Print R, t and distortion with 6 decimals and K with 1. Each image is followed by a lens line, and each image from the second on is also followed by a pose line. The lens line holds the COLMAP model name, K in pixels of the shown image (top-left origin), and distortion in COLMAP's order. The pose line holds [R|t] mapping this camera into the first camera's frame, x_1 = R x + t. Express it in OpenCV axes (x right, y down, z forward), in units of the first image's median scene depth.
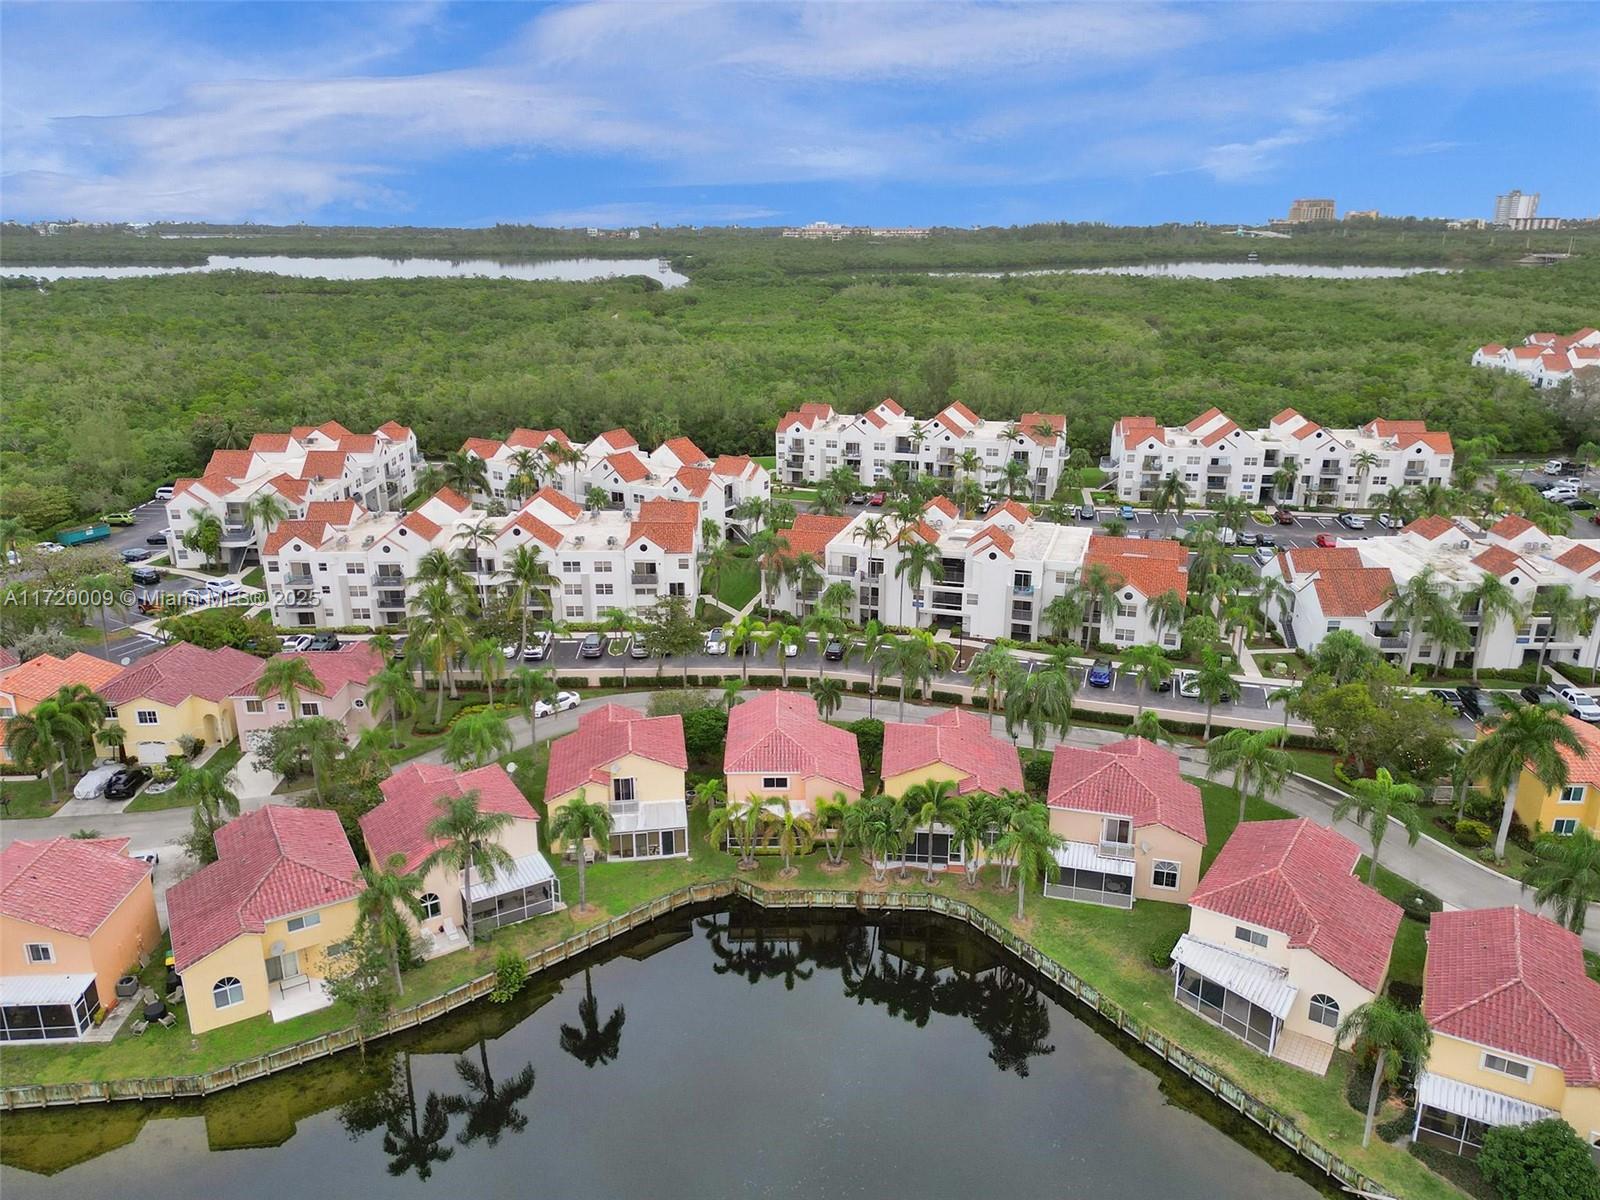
lens RADIAL K [[1169.0, 0, 796.4], [0, 1169.0, 593.2], [0, 0, 1]] dist [0.125853, -0.140261]
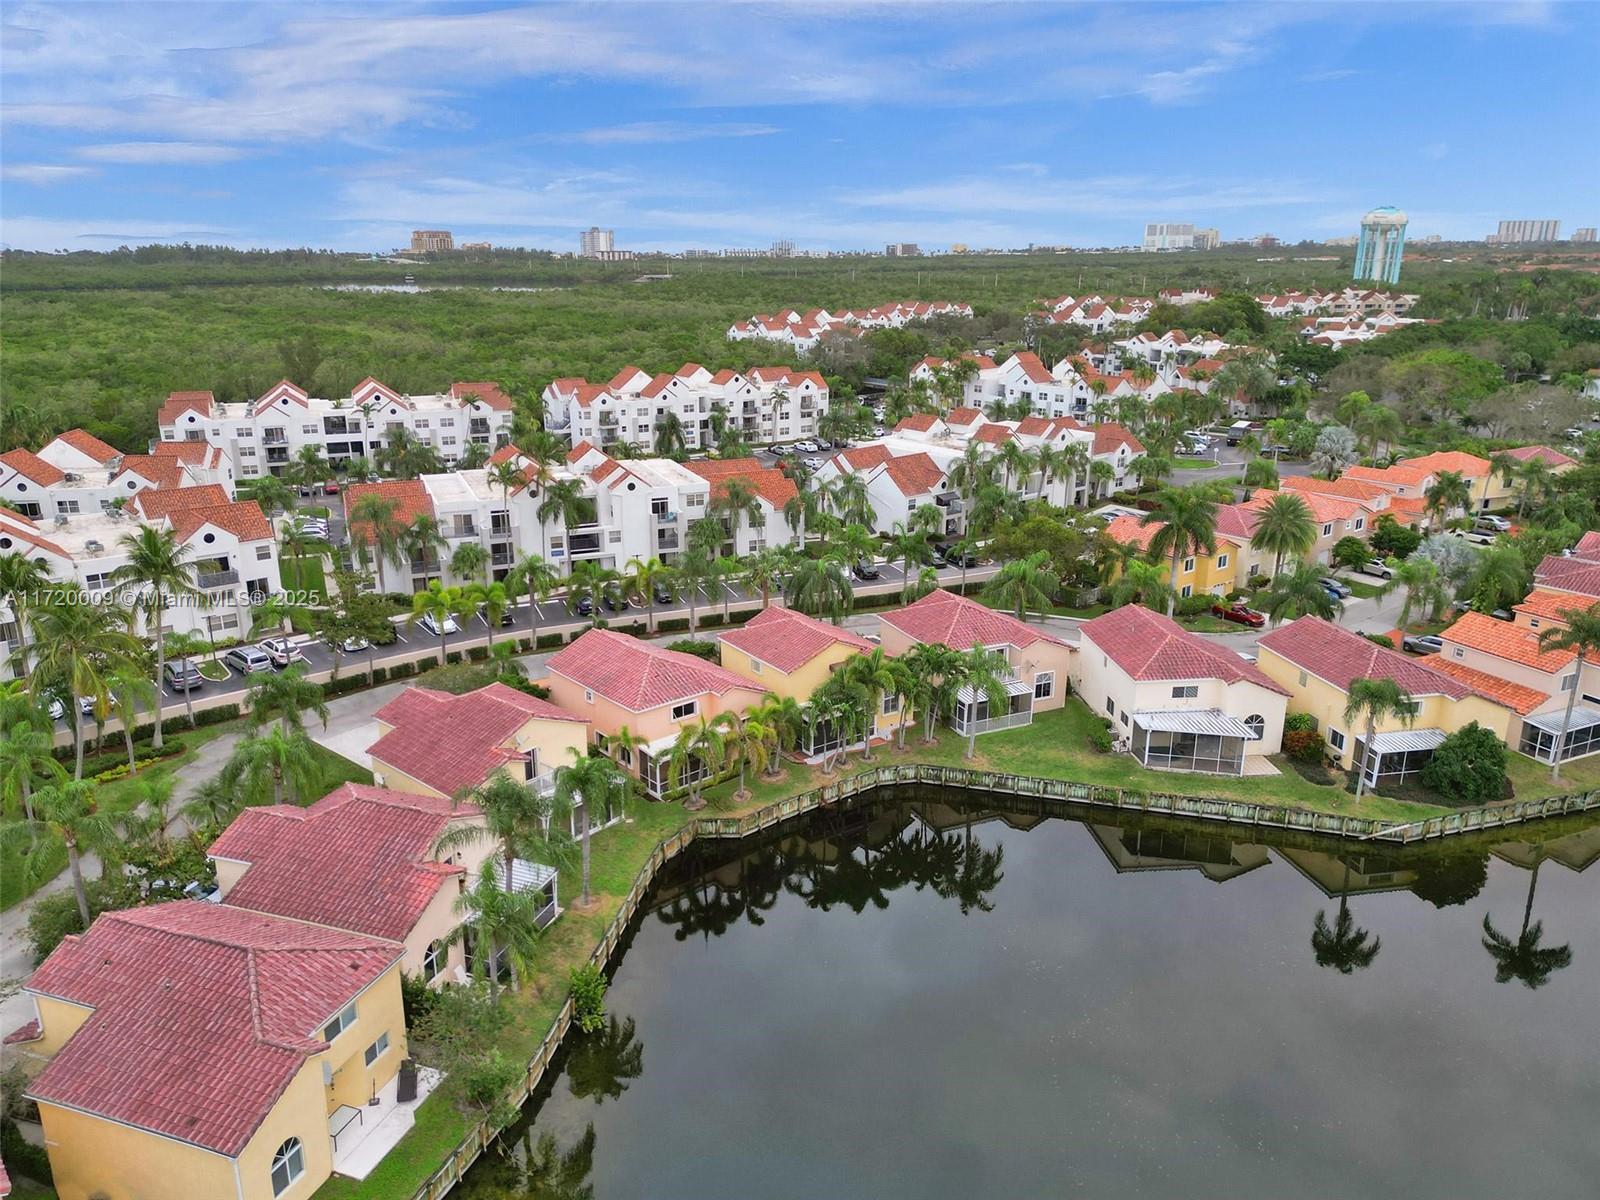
lens RADIAL K [[1153.4, 0, 797.4], [0, 1153.4, 605.0], [0, 0, 1]] dist [0.117956, -0.124748]
pose [[0.762692, -0.188727, 0.618614, -0.369641], [0.198019, 0.978685, 0.054439, 0.042638], [-0.615702, 0.080977, 0.783807, 0.207798]]
